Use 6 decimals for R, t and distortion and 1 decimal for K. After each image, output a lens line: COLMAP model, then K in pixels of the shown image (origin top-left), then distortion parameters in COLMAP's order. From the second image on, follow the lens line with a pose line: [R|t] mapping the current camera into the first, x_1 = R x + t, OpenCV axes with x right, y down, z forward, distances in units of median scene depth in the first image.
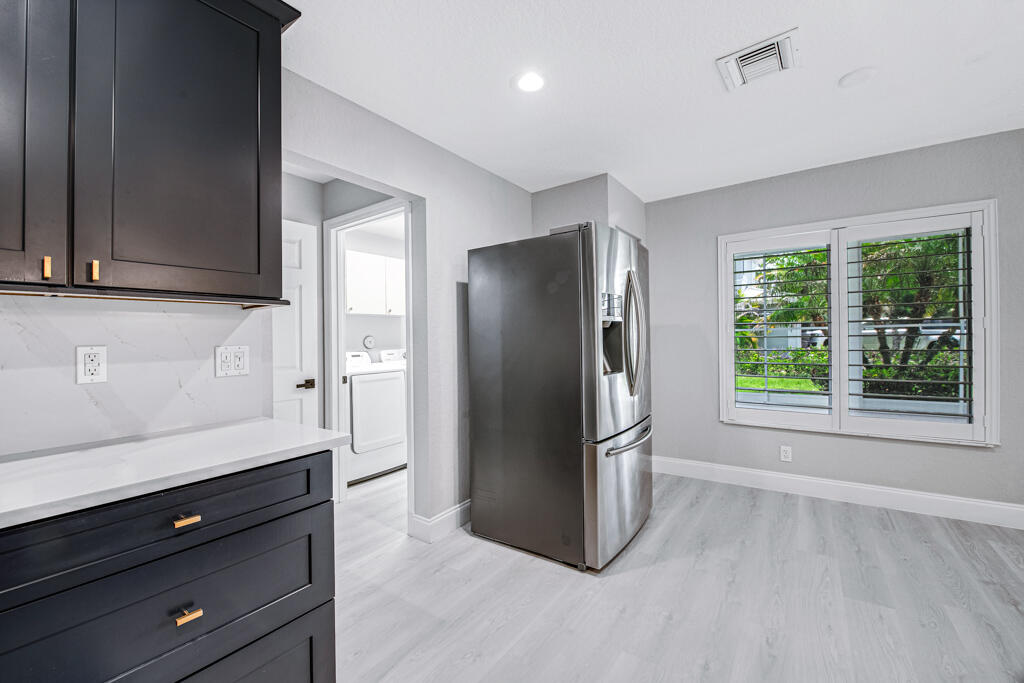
lens RADIAL K [[432.1, 0, 507.1], [0, 432.1, 339.2], [0, 0, 1]] dist [-0.000755, -0.000408]
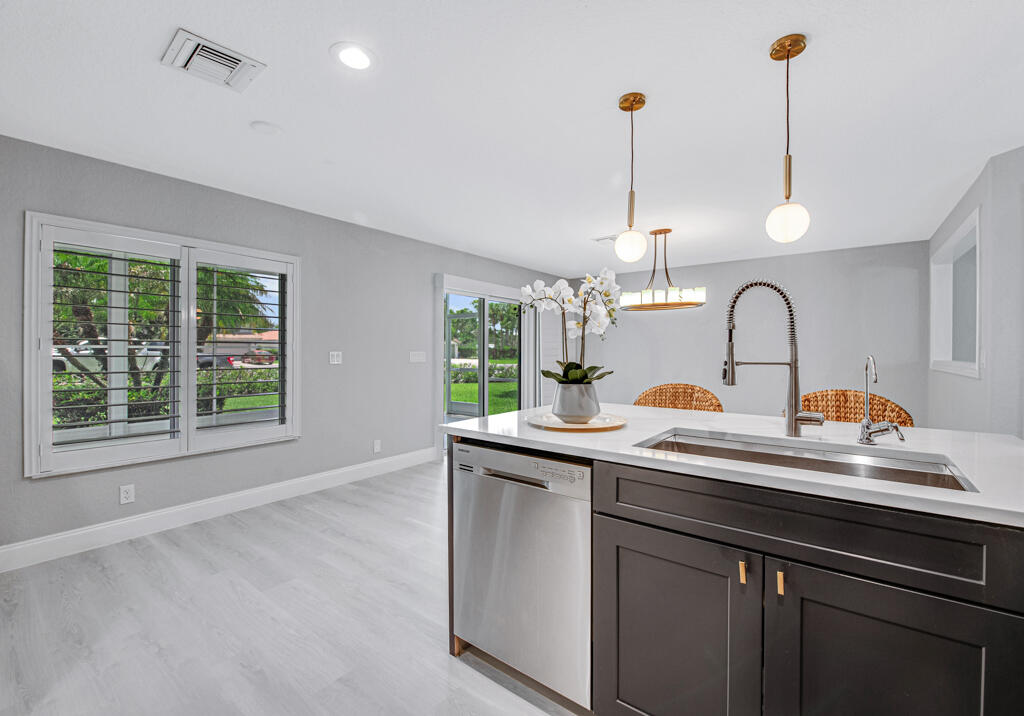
lens RADIAL K [[448.7, 0, 546.3], [0, 448.7, 350.4], [0, 0, 1]] dist [0.000789, 0.000338]
pose [[0.000487, 0.021806, 0.999762, -0.251652], [0.003668, 0.999755, -0.021808, 0.005610], [-0.999993, 0.003678, 0.000407, 0.182896]]
